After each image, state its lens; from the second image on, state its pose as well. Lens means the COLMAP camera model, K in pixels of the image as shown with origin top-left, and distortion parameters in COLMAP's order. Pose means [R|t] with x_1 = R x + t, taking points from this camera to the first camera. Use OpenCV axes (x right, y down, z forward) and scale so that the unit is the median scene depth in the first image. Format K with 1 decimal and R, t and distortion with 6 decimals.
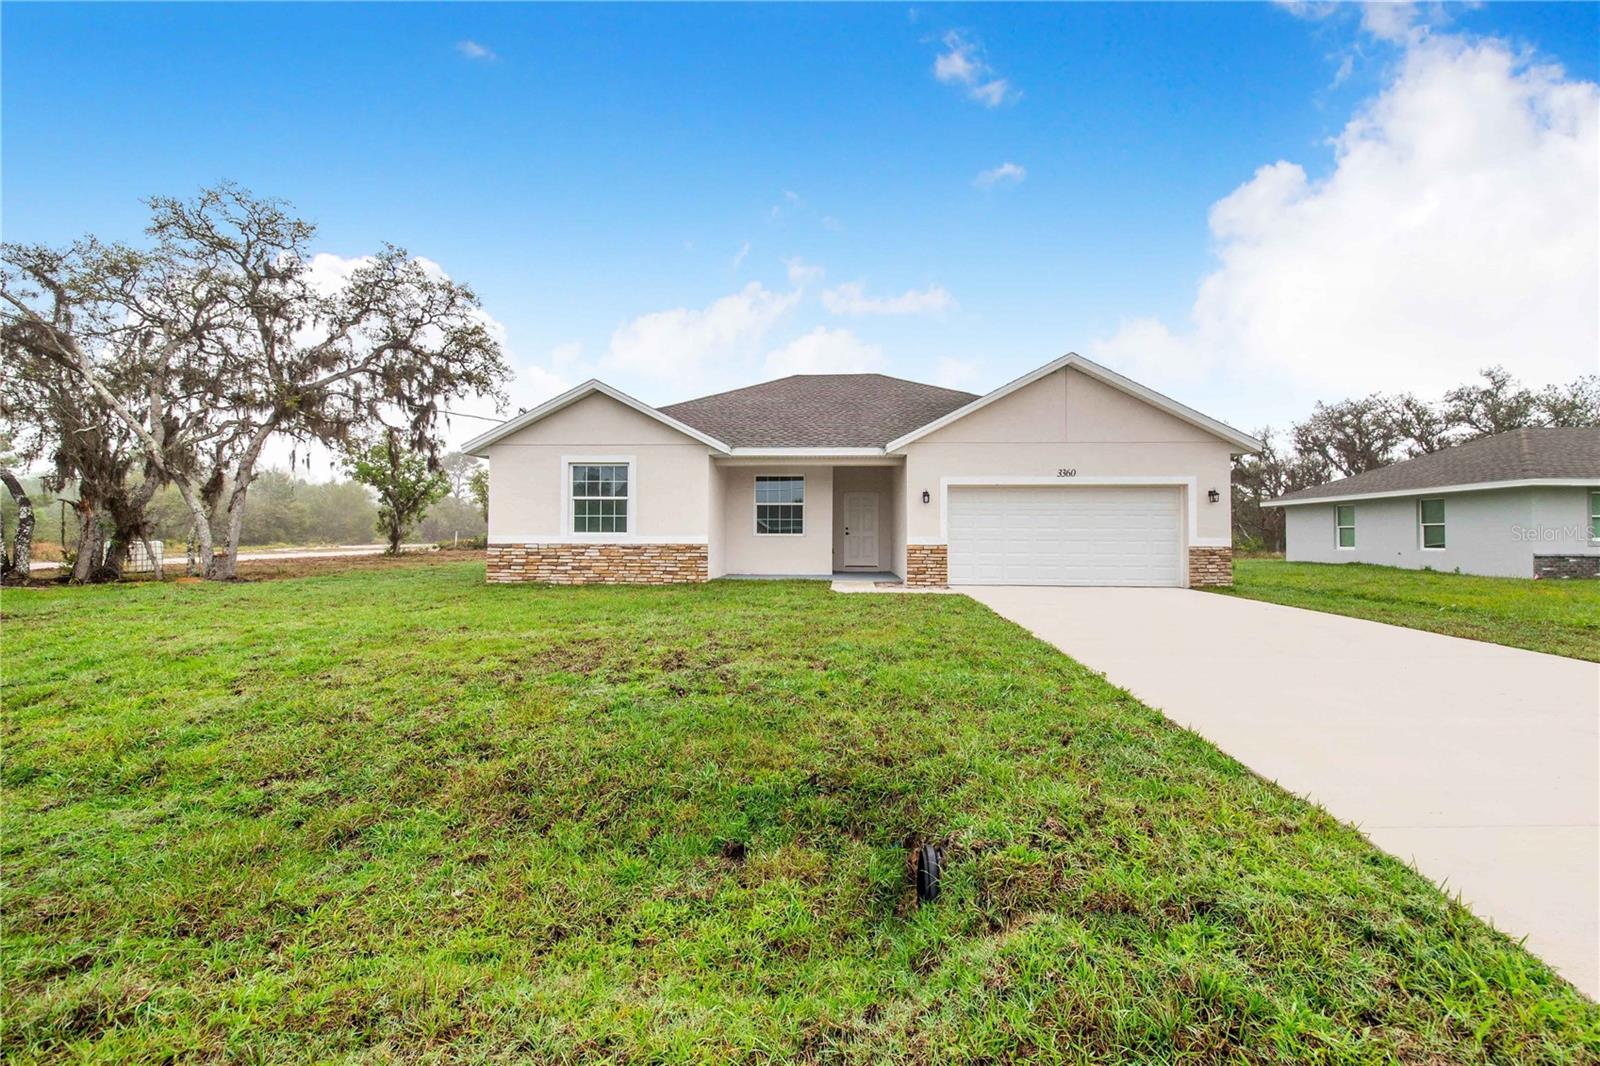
lens RADIAL K [[650.5, 0, 798.7], [0, 650.5, 504.7], [0, 0, 1]] dist [0.001337, -0.000730]
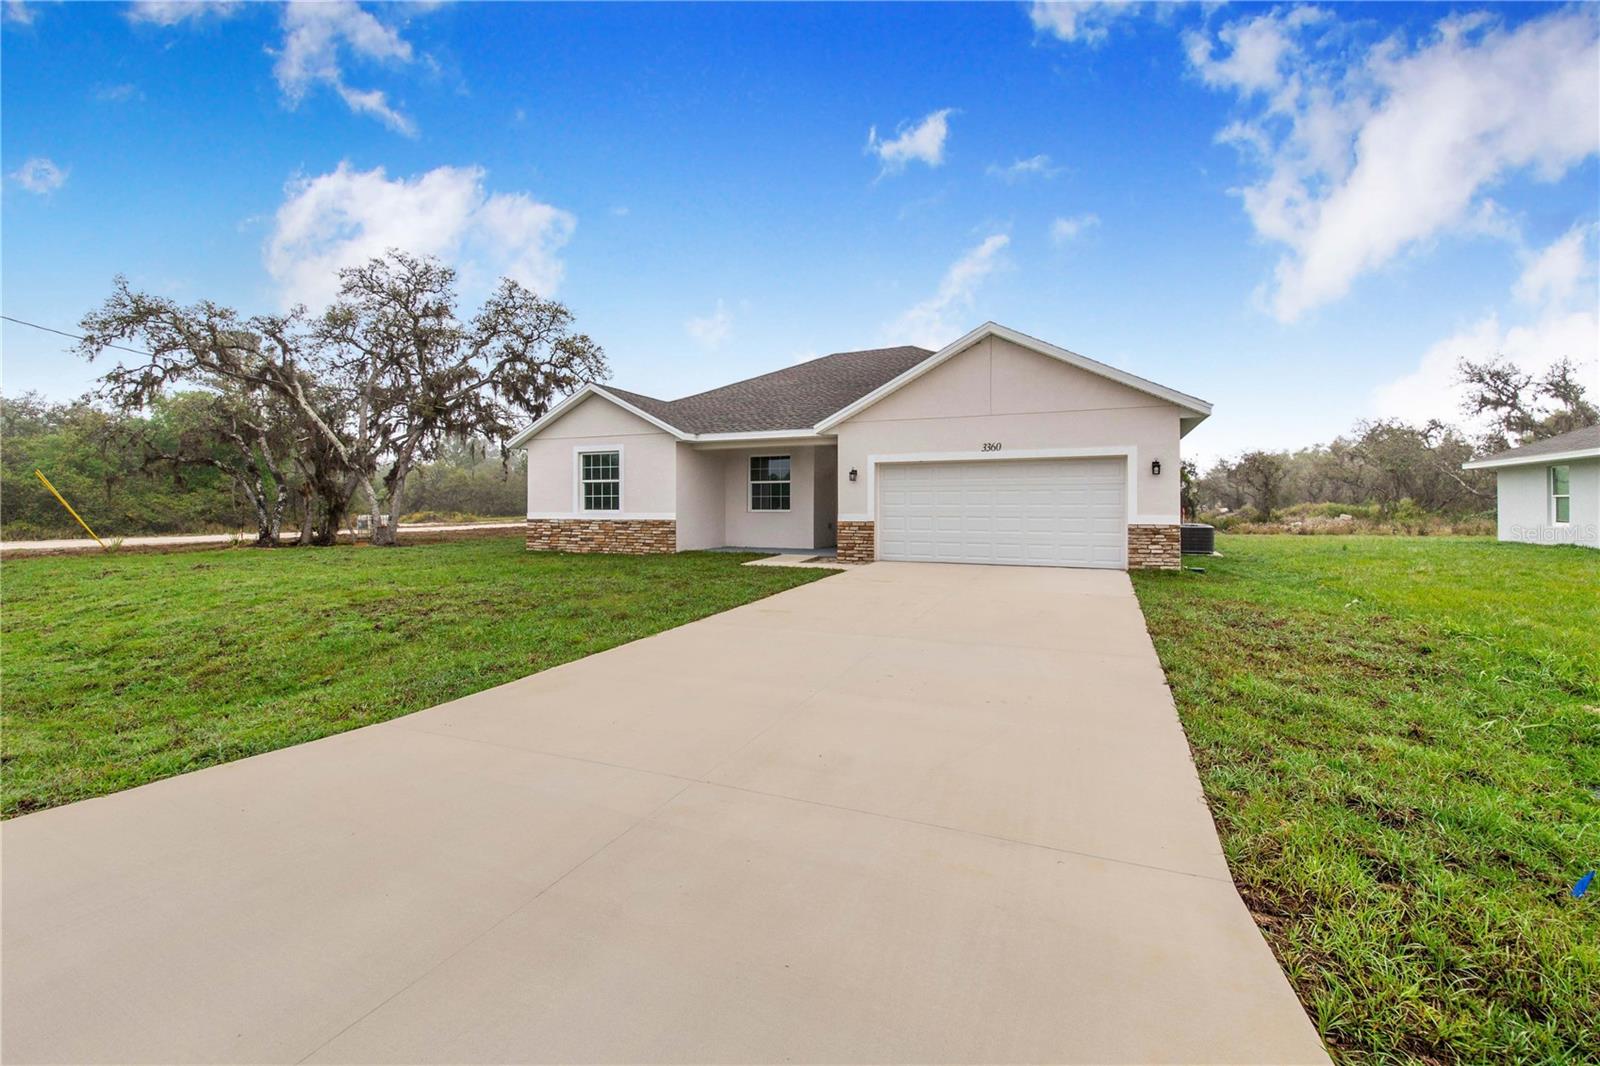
lens RADIAL K [[650.5, 0, 833.4], [0, 650.5, 491.5], [0, 0, 1]] dist [0.001337, -0.000730]
pose [[0.944902, -0.011483, -0.327151, 0.484285], [0.020532, 0.999496, 0.024218, -0.010913], [0.326708, -0.029600, 0.944662, 0.017858]]
